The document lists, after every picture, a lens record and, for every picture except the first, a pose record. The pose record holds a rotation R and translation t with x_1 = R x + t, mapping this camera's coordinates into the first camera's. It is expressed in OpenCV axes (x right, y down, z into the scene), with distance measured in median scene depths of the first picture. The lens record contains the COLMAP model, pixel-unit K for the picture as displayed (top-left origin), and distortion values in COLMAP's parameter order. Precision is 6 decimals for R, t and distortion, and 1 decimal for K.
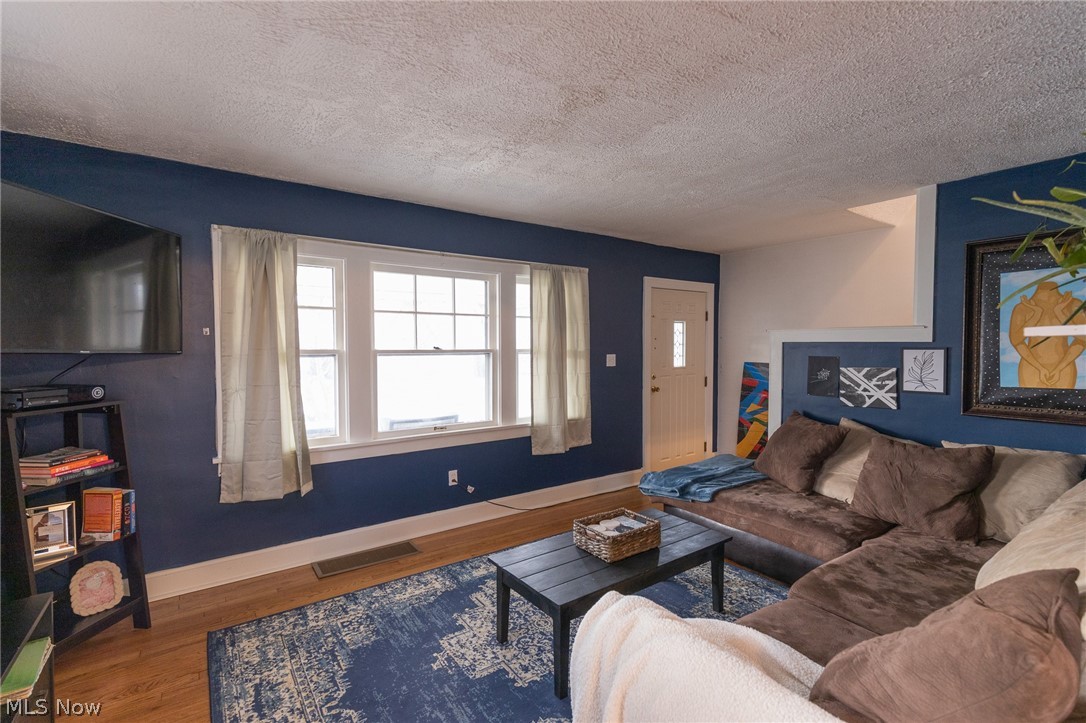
lens RADIAL K [[487.4, 0, 550.5], [0, 487.4, 363.2], [0, 0, 1]] dist [0.001290, -0.000769]
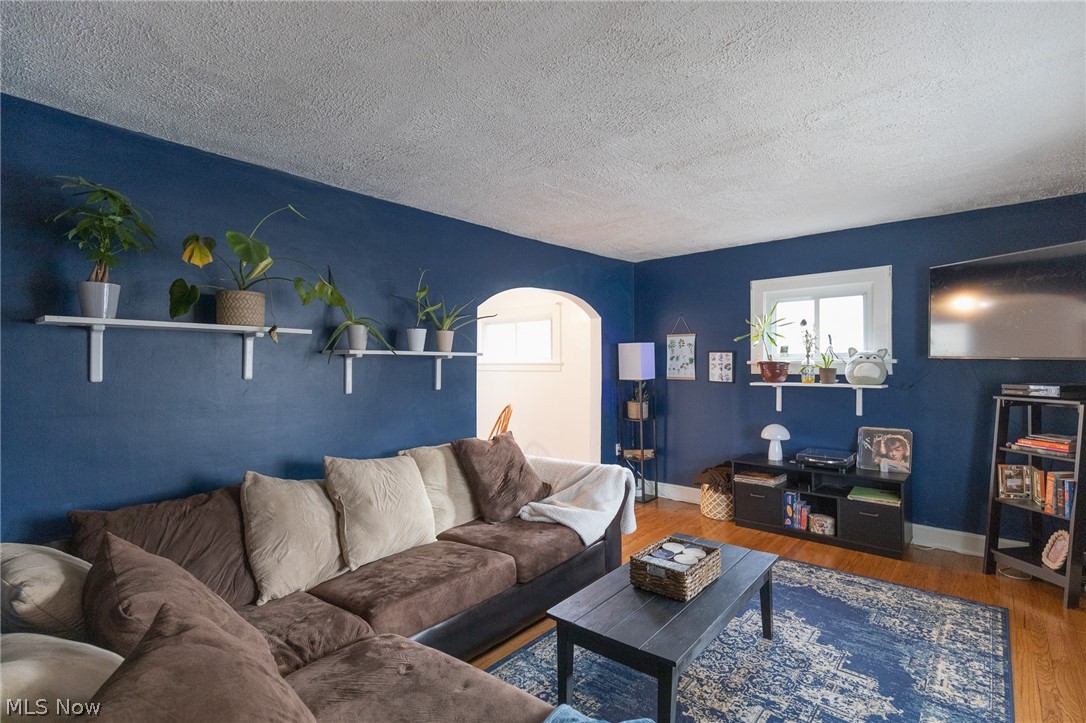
lens RADIAL K [[487.4, 0, 550.5], [0, 487.4, 363.2], [0, 0, 1]] dist [0.001290, -0.000769]
pose [[-0.973504, 0.011472, -0.228383, 0.550477], [0.003475, 0.999368, 0.035388, -0.052328], [0.228644, 0.033657, -0.972928, 1.773438]]
